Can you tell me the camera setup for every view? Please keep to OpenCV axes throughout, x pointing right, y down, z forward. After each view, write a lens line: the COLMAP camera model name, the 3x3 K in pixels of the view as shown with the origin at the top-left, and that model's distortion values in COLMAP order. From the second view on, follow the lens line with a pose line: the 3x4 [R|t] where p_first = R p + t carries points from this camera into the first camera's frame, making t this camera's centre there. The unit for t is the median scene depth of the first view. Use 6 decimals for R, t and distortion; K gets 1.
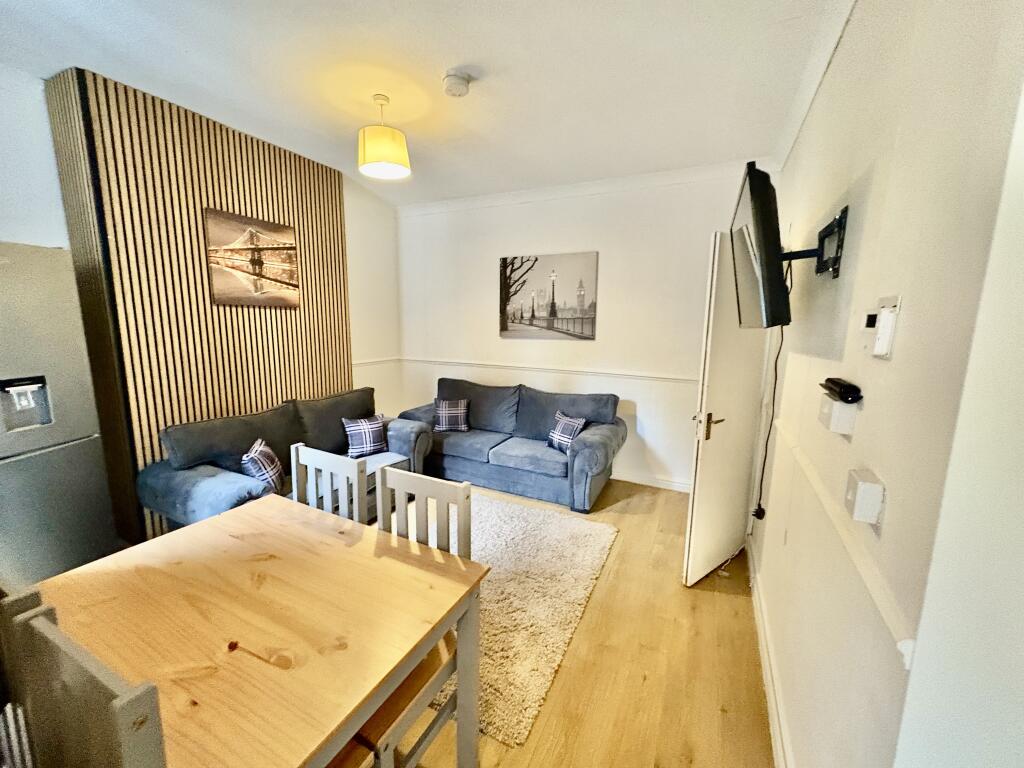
lens RADIAL K [[407.4, 0, 512.3], [0, 407.4, 384.2], [0, 0, 1]] dist [0.000238, 0.000083]
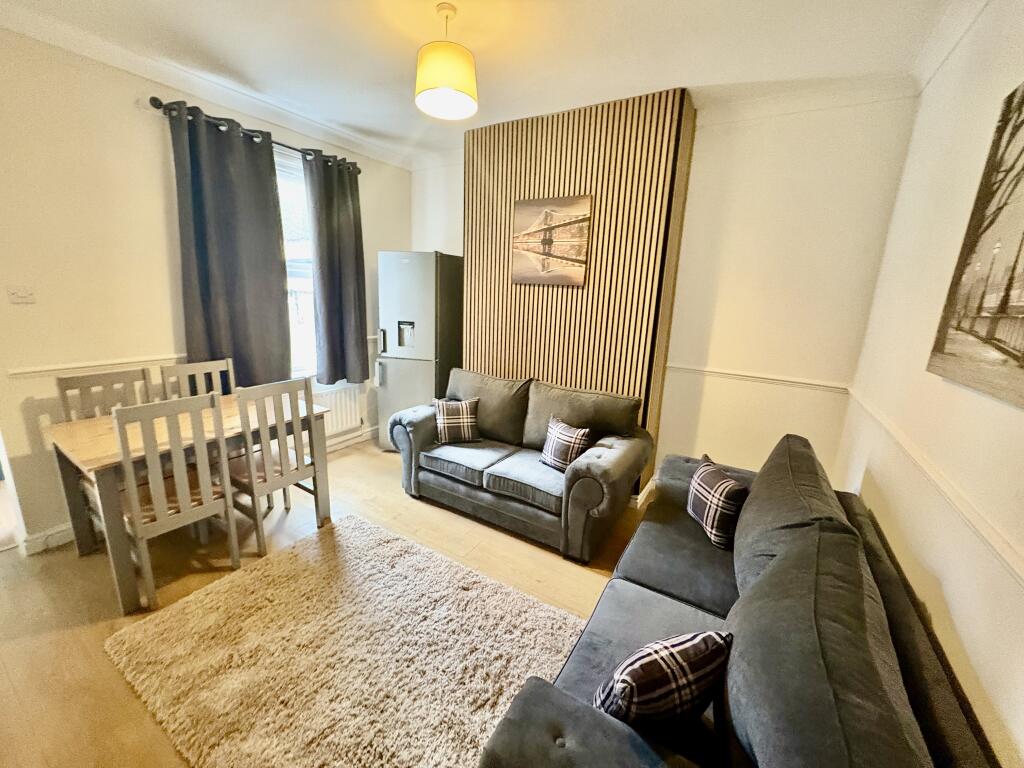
lens RADIAL K [[407.4, 0, 512.5], [0, 407.4, 382.3], [0, 0, 1]] dist [0.000238, 0.000083]
pose [[-0.083584, 0.204412, -0.975310, 0.447381], [-0.196020, 0.956239, 0.217214, -0.163831], [0.977031, 0.209336, -0.039857, 1.012501]]
